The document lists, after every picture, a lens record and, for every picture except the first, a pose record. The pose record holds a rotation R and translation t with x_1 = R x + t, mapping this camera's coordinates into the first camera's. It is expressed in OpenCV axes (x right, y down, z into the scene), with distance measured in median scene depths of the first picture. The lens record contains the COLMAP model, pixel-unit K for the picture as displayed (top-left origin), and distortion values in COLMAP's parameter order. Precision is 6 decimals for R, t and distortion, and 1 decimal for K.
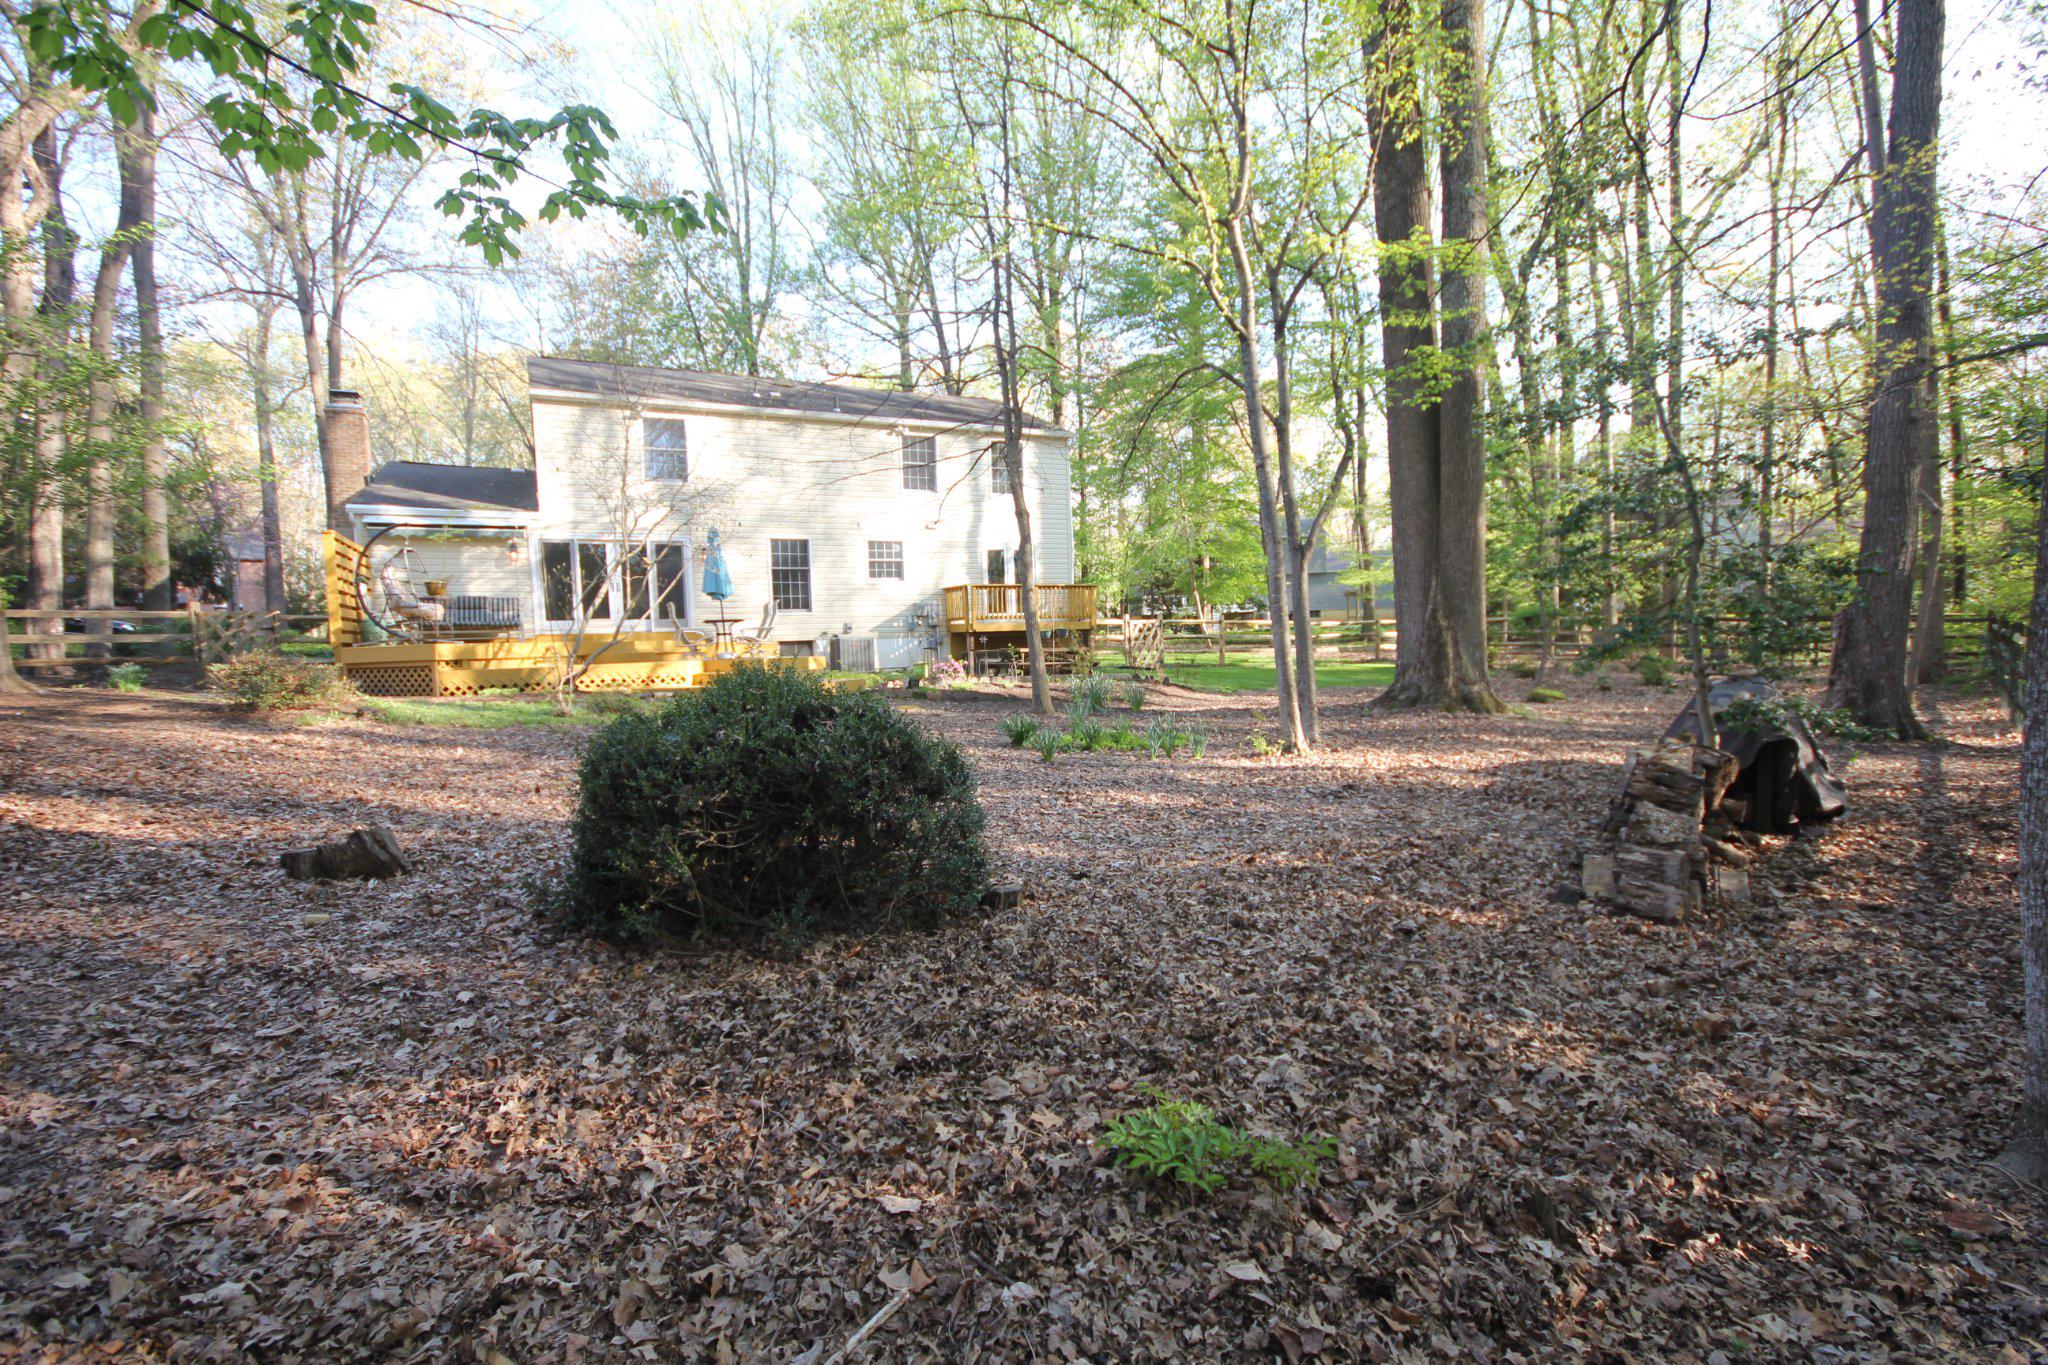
lens RADIAL K [[955.4, 0, 1027.8], [0, 955.4, 704.0], [0, 0, 1]] dist [-0.003345, -0.000010]
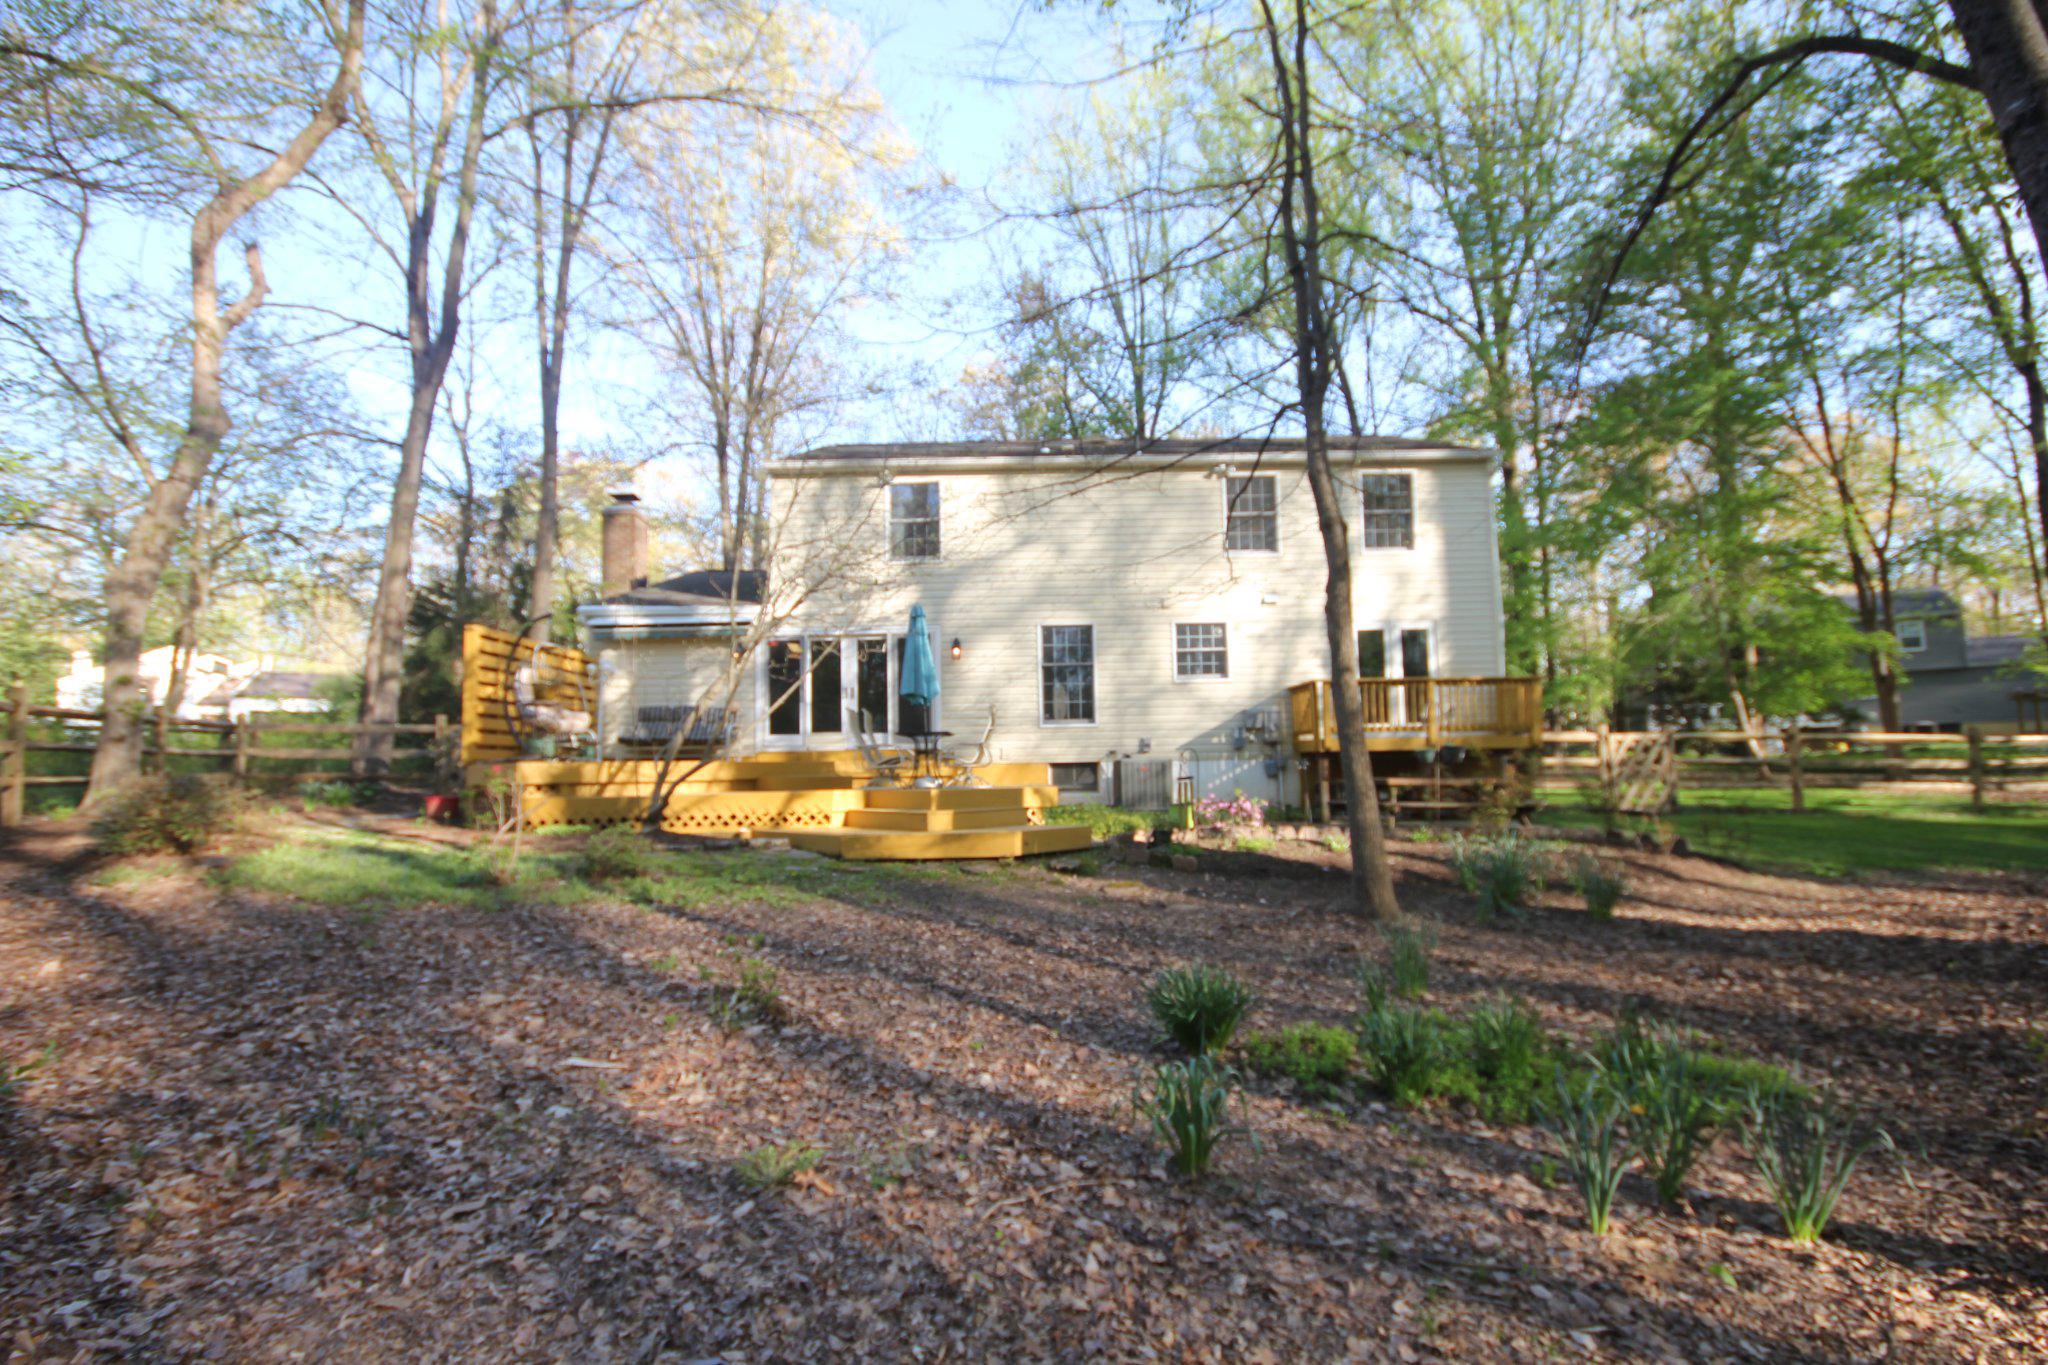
lens RADIAL K [[955.4, 0, 1027.8], [0, 955.4, 704.0], [0, 0, 1]] dist [-0.003345, -0.000010]
pose [[0.894723, -0.018579, -0.446234, 0.053411], [-0.037917, 0.992367, -0.117342, -0.023171], [0.445008, 0.121908, 0.887190, 0.326925]]
